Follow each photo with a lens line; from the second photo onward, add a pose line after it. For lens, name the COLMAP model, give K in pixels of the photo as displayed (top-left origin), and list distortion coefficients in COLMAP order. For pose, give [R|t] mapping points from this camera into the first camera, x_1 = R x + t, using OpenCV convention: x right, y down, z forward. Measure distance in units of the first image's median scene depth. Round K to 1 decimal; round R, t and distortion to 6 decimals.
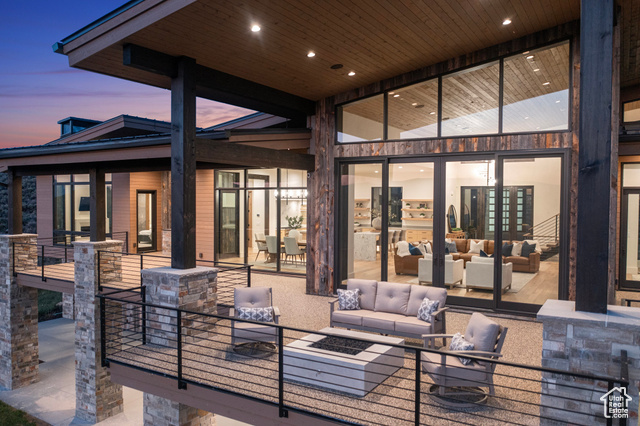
lens RADIAL K [[505.3, 0, 317.0], [0, 505.3, 215.0], [0, 0, 1]] dist [-0.024812, 0.000949]
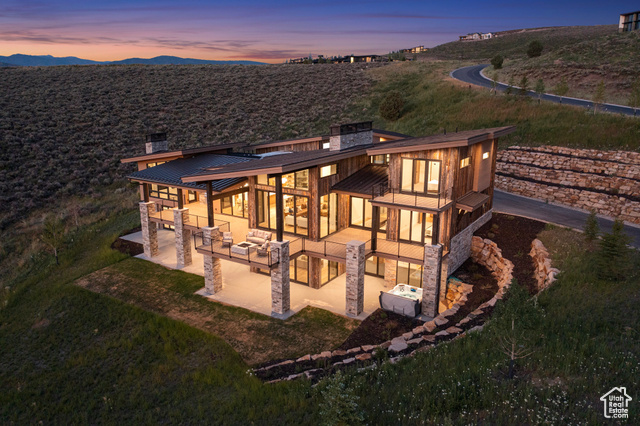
lens RADIAL K [[505.3, 0, 319.9], [0, 505.3, 212.2], [0, 0, 1]] dist [-0.024812, 0.000949]
pose [[0.999541, 0.003809, -0.030041, 0.618789], [0.002714, 0.976796, 0.214154, -0.738000], [0.030160, -0.214137, 0.976338, -2.466417]]
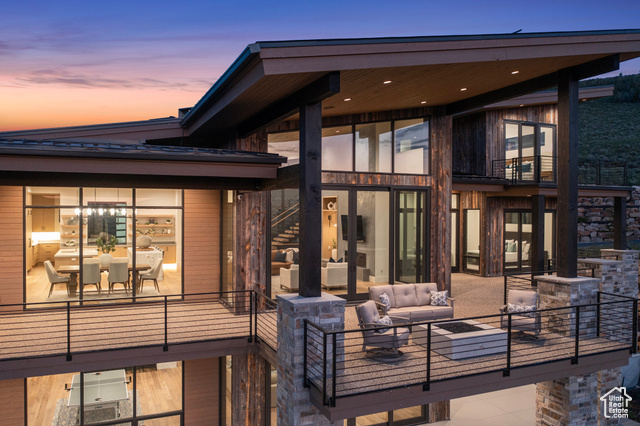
lens RADIAL K [[505.3, 0, 323.3], [0, 505.3, 212.5], [0, 0, 1]] dist [-0.024812, 0.000949]
pose [[0.566050, -0.006157, 0.824348, -0.868209], [0.023649, 0.999682, -0.008772, -0.040136], [-0.824032, 0.024461, 0.566015, 0.335596]]
